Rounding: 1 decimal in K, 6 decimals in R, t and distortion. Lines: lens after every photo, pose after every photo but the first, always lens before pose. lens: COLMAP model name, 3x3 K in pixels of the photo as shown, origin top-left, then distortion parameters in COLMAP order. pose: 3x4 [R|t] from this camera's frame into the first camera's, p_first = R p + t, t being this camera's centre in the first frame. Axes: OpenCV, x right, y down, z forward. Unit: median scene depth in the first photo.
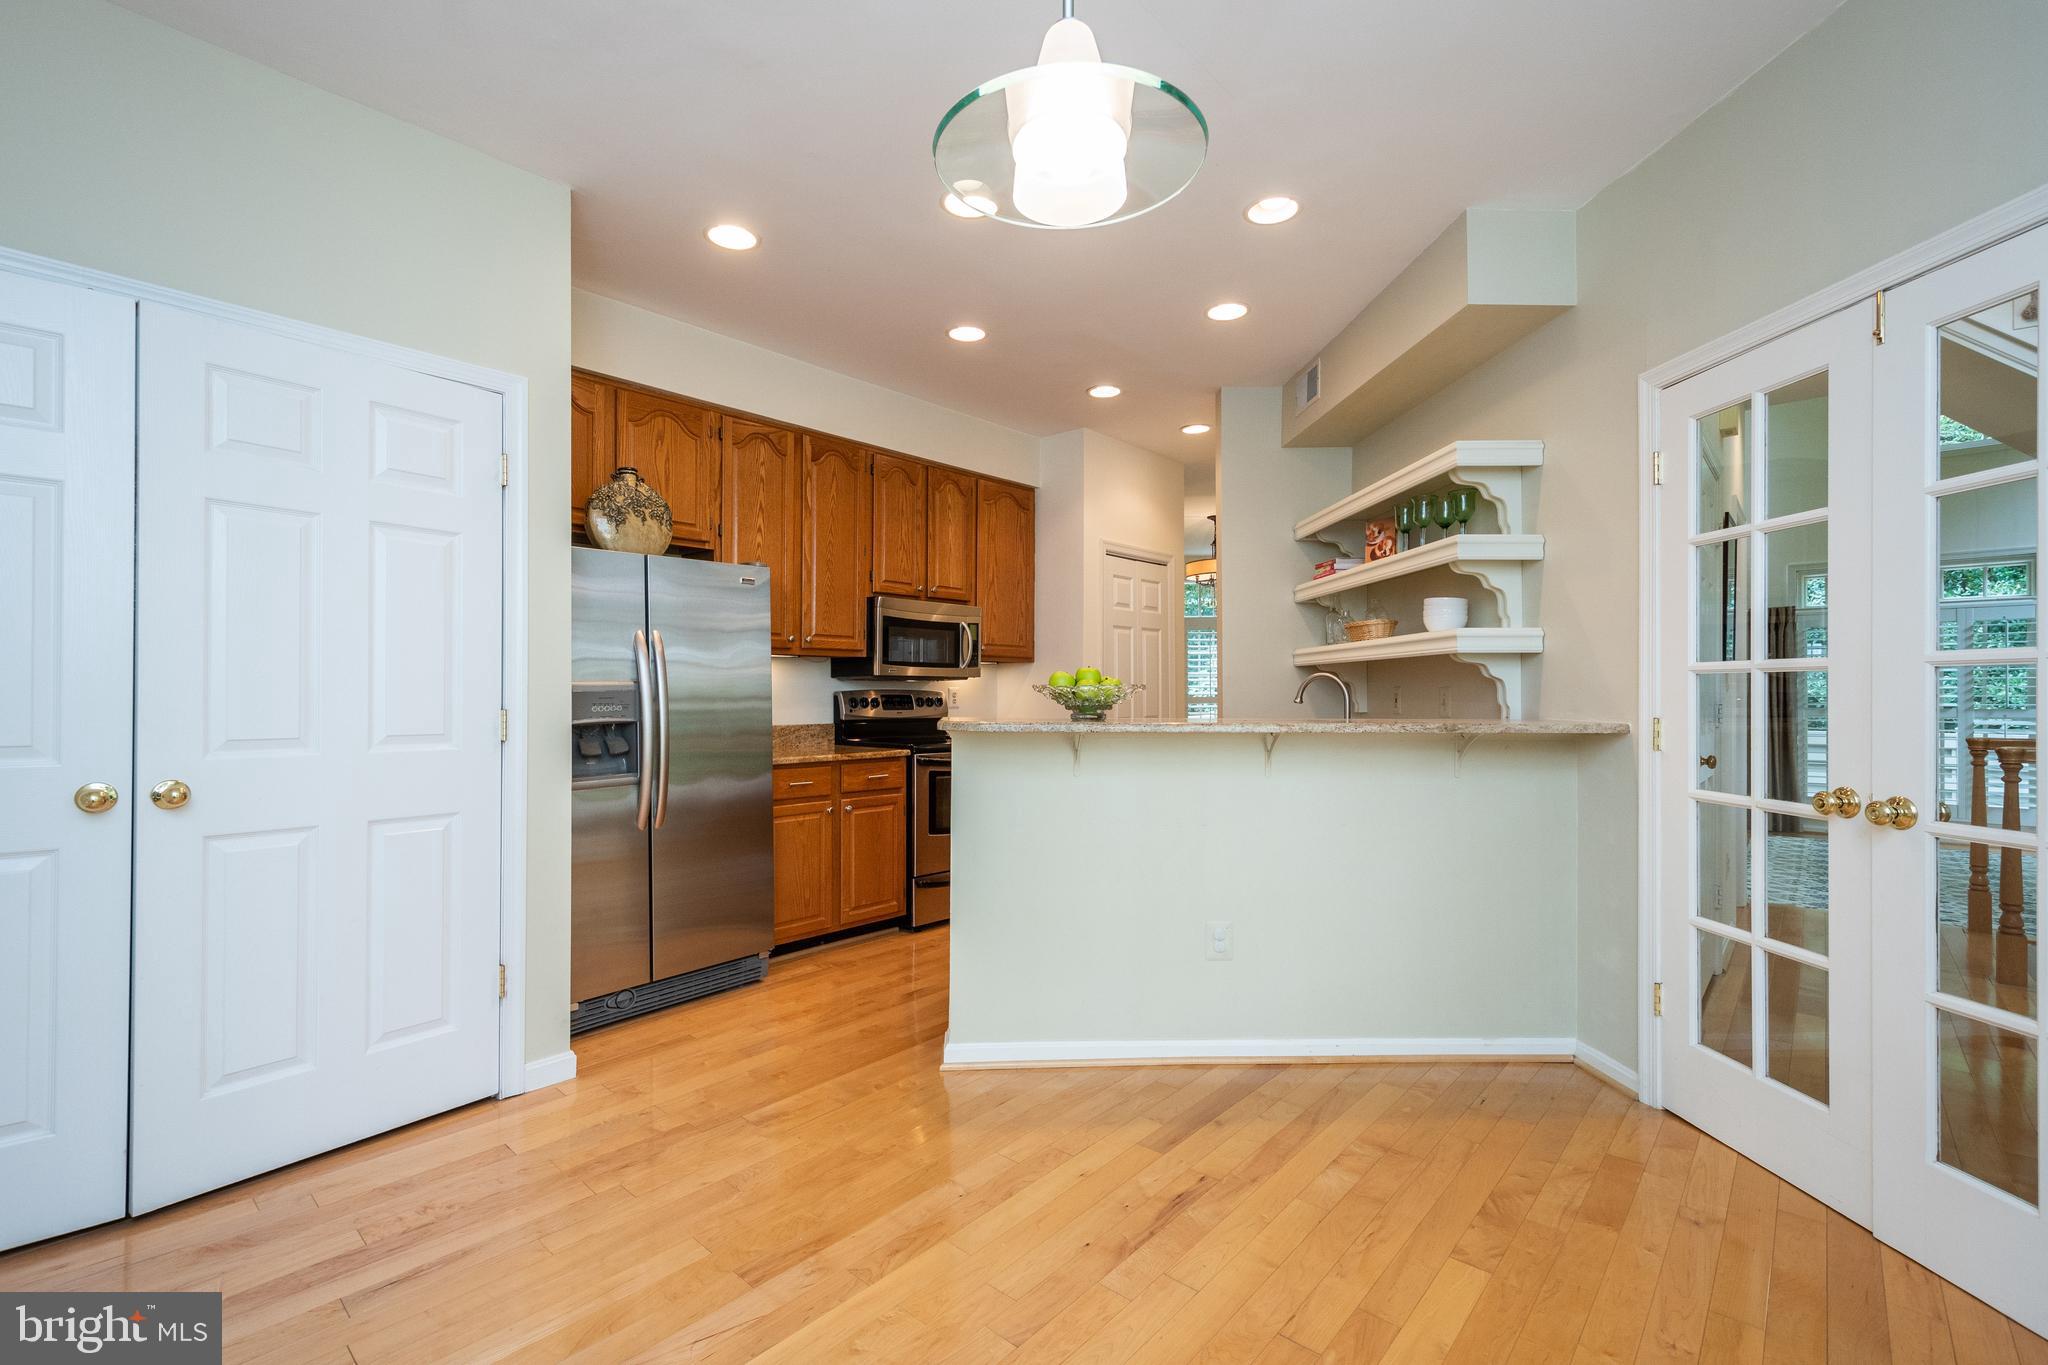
lens RADIAL K [[897.5, 0, 1006.0], [0, 897.5, 688.1], [0, 0, 1]] dist [0.019426, -0.005963]
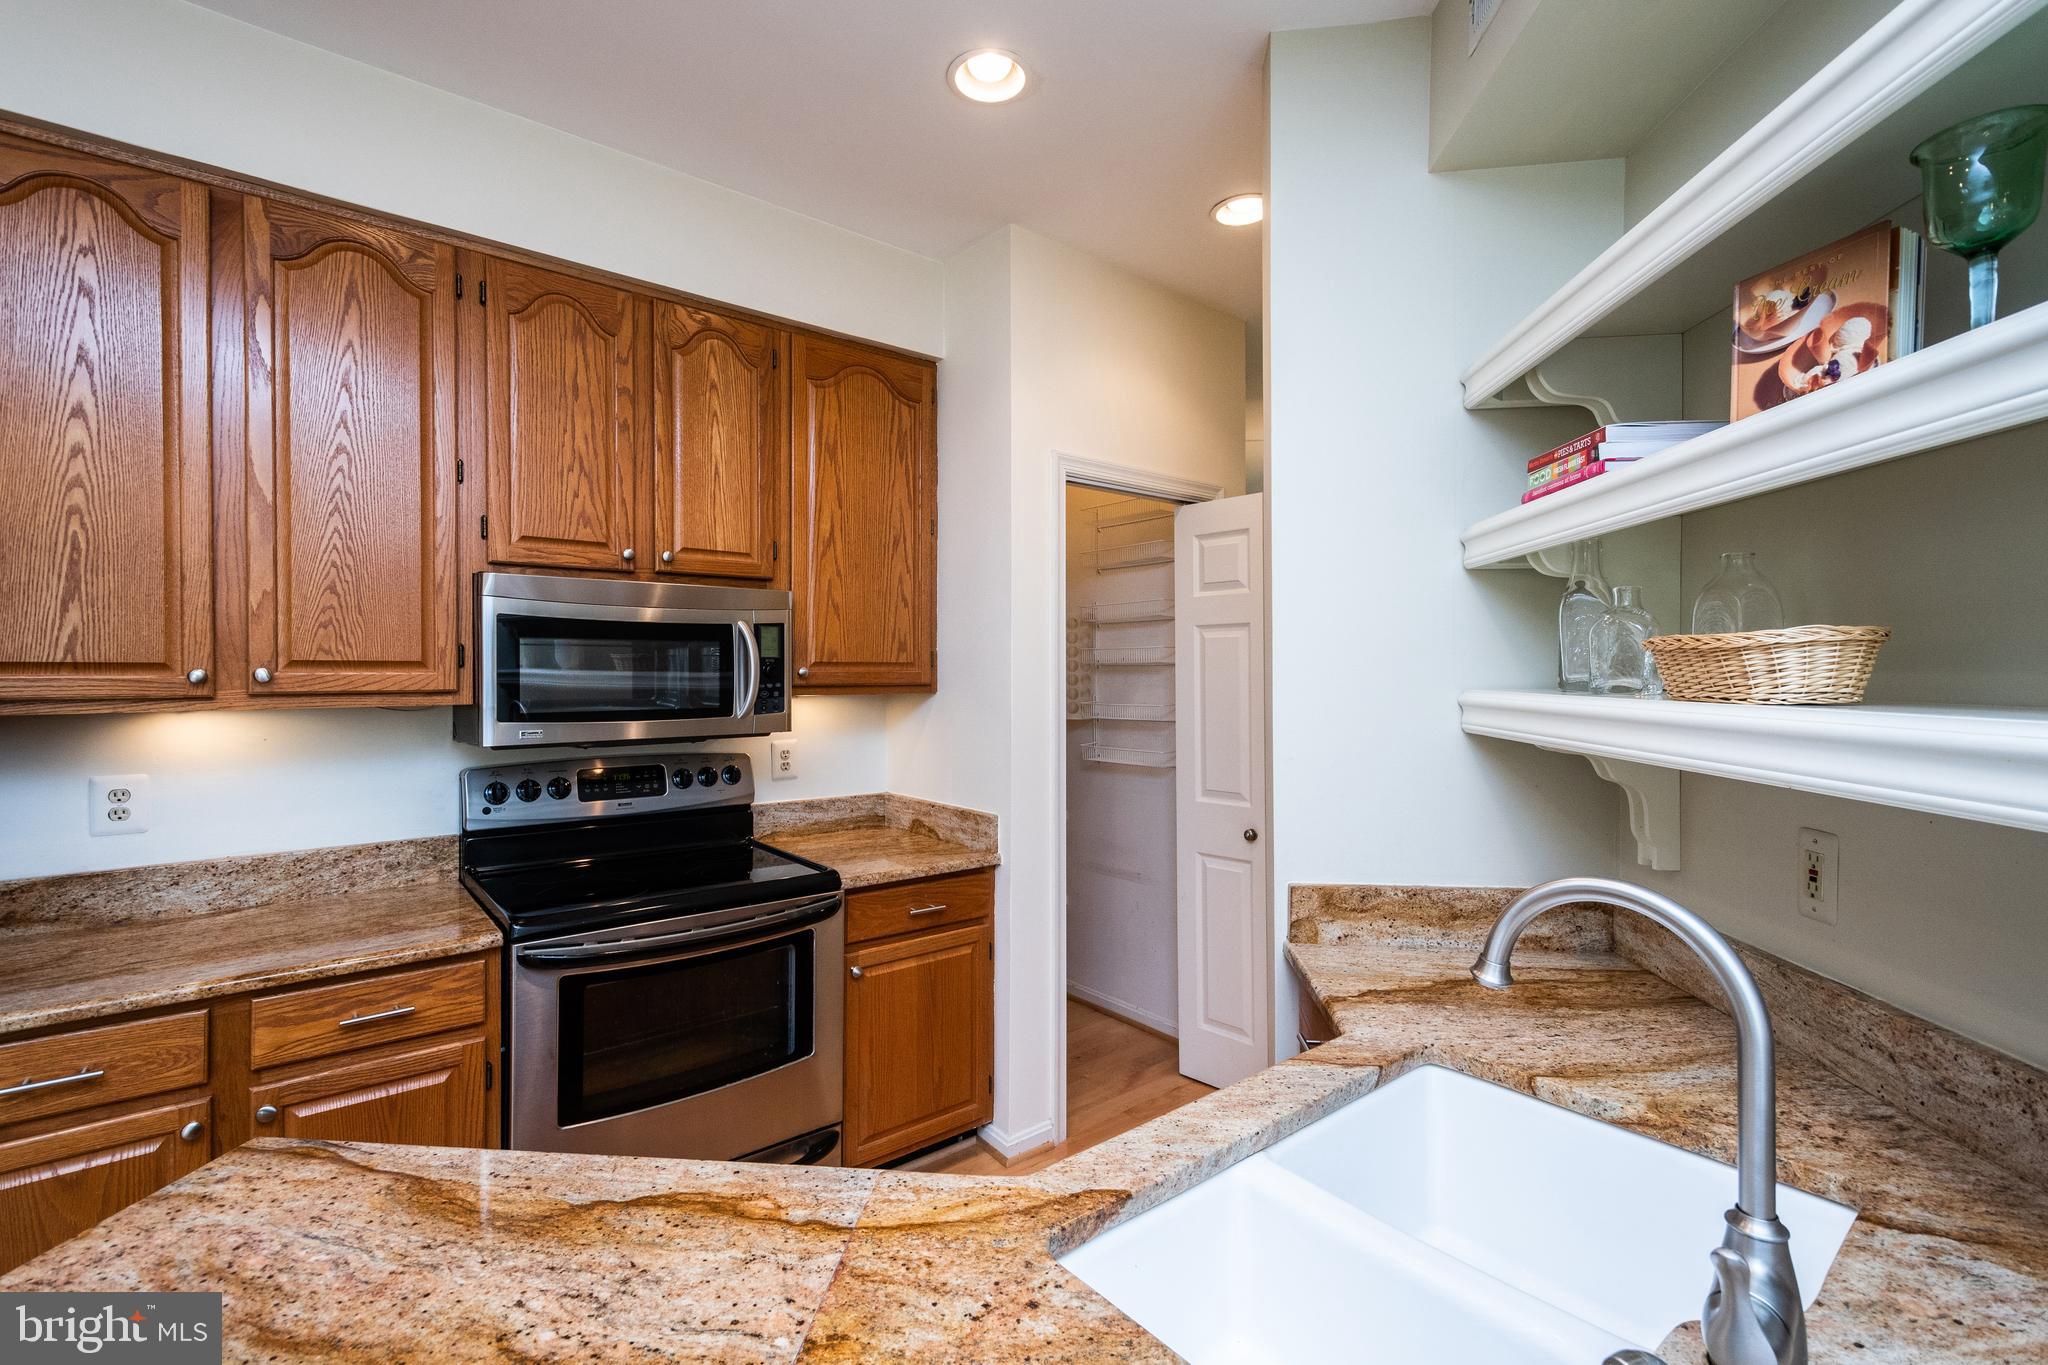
lens RADIAL K [[897.5, 0, 1022.6], [0, 897.5, 681.3], [0, 0, 1]] dist [0.019426, -0.005963]
pose [[0.991144, -0.000222, -0.132794, 0.192060], [0.002521, 0.999850, 0.017152, -0.056389], [0.132770, -0.017335, 0.990995, 0.610695]]
